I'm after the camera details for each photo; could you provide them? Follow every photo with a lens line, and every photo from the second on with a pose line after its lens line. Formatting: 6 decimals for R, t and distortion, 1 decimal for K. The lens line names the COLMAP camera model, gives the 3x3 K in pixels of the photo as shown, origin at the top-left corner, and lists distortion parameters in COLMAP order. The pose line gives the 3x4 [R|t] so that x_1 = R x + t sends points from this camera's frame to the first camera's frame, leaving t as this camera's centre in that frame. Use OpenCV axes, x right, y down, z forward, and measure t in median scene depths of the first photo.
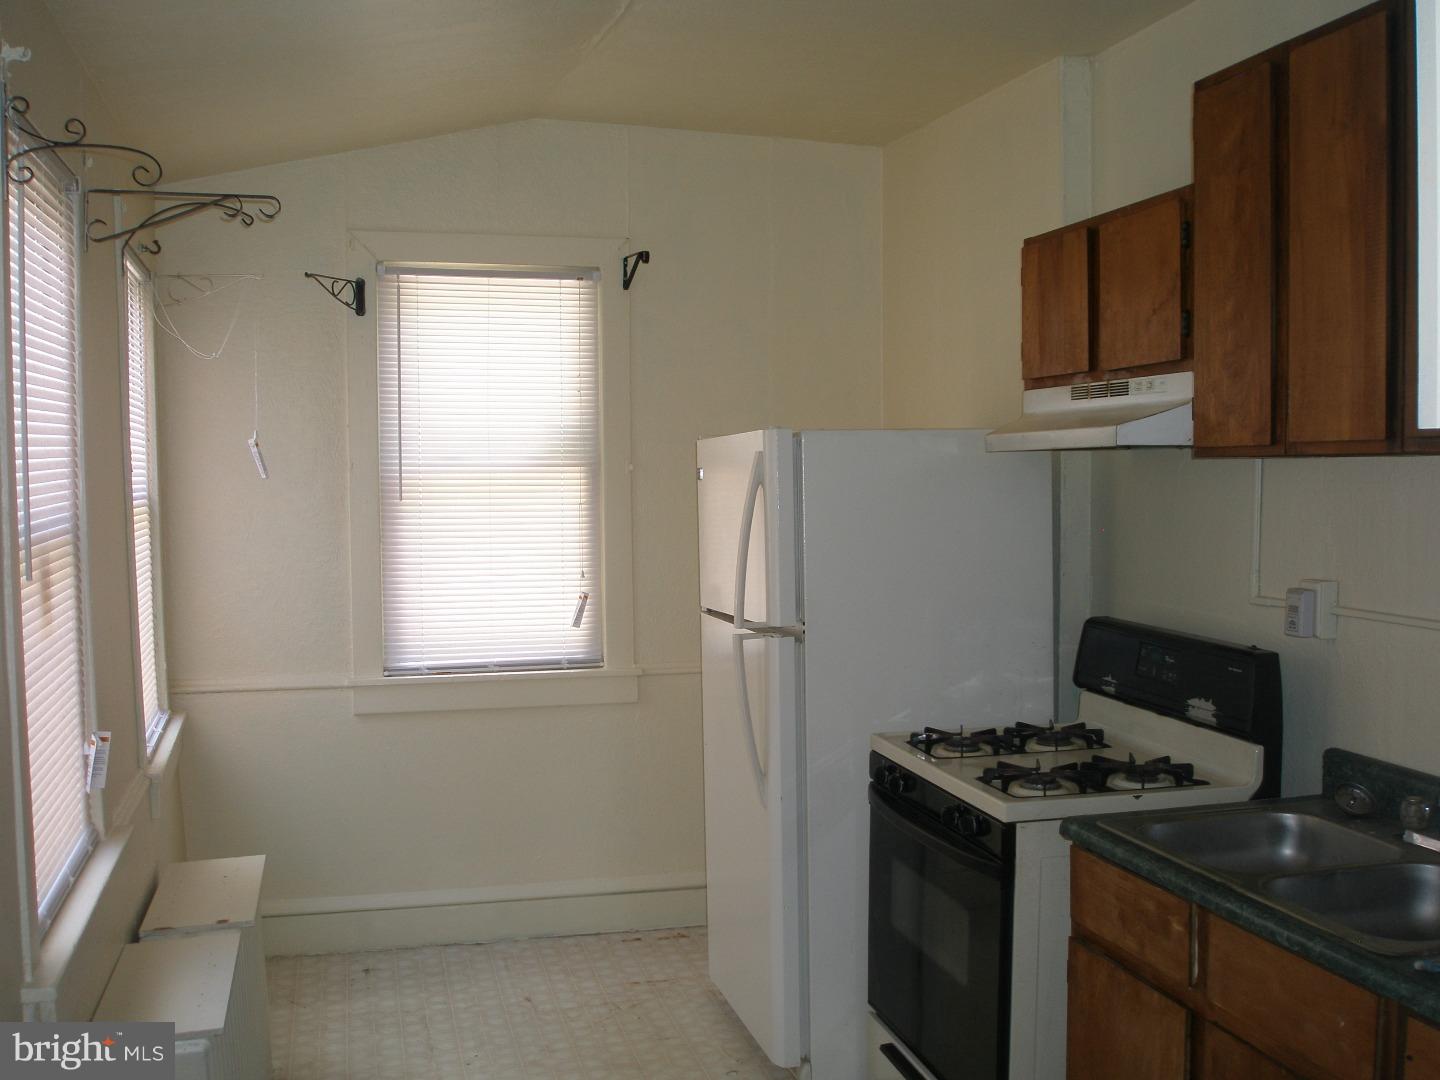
lens RADIAL K [[1482.6, 0, 720.0], [0, 1482.6, 540.0], [0, 0, 1]] dist [-0.084902, 0.002653]
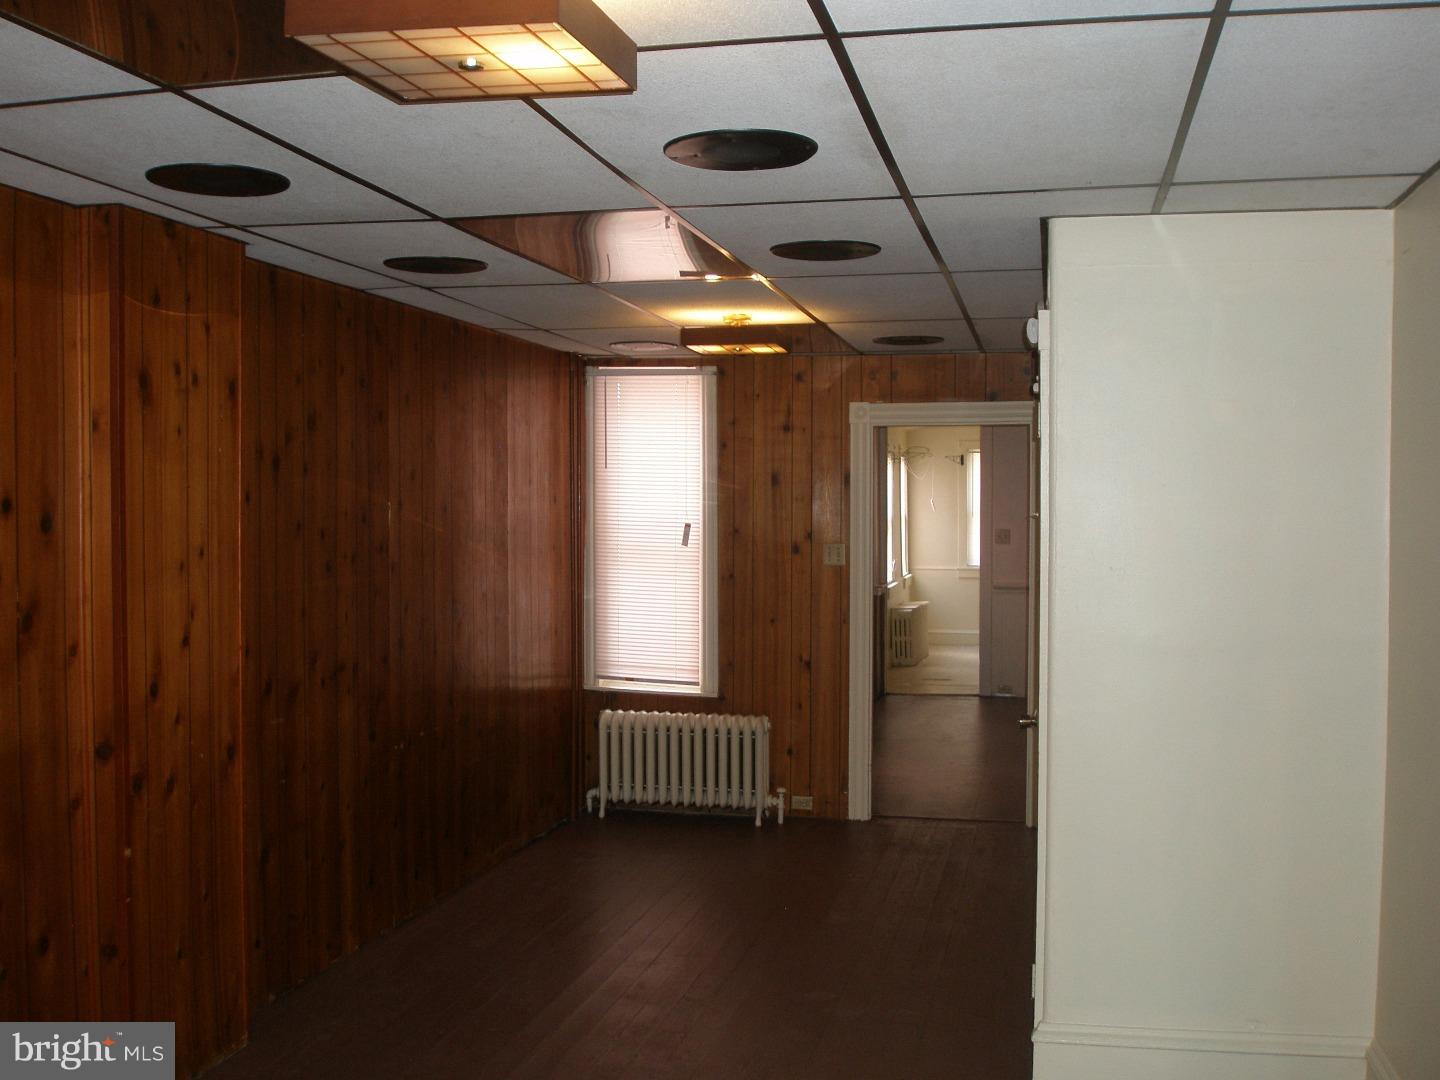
lens RADIAL K [[1482.6, 0, 720.0], [0, 1482.6, 540.0], [0, 0, 1]] dist [-0.084902, 0.002653]
pose [[0.884594, 0.003714, -0.466347, 0.939870], [-0.021518, 0.999228, -0.032860, 0.162359], [0.465865, 0.039102, 0.883991, -2.514511]]
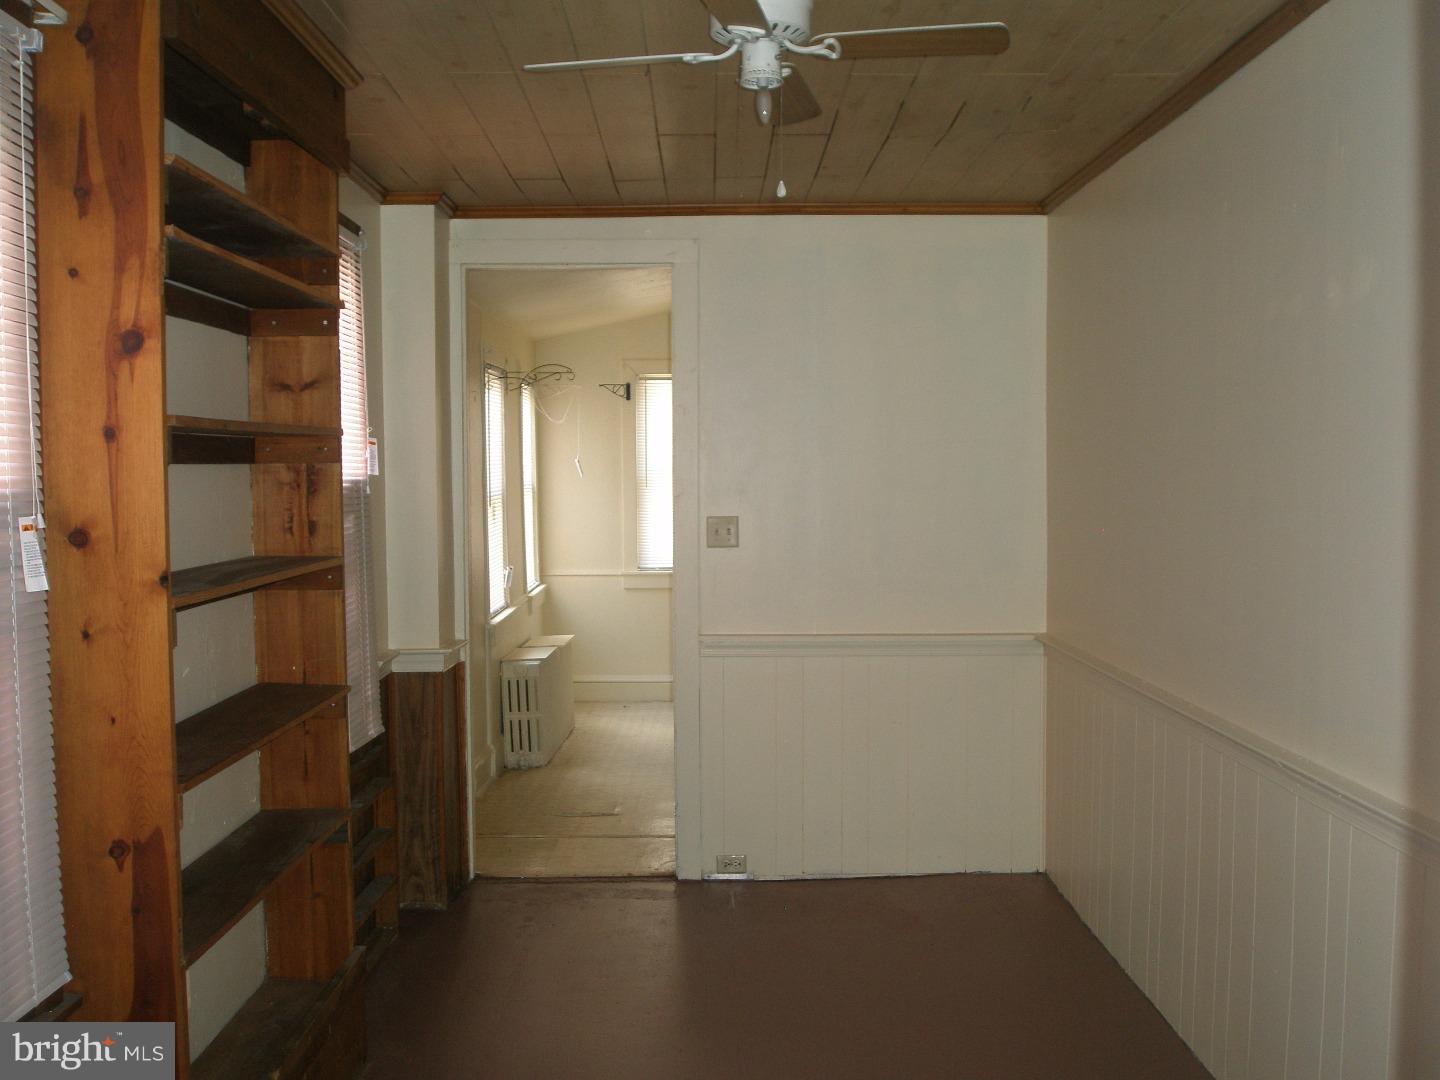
lens RADIAL K [[1482.6, 0, 720.0], [0, 1482.6, 540.0], [0, 0, 1]] dist [-0.084902, 0.002653]
pose [[0.966452, -0.001038, -0.256846, 0.449712], [-0.002231, 0.999920, -0.012435, 0.077052], [0.256839, 0.012591, 0.966372, -1.067028]]
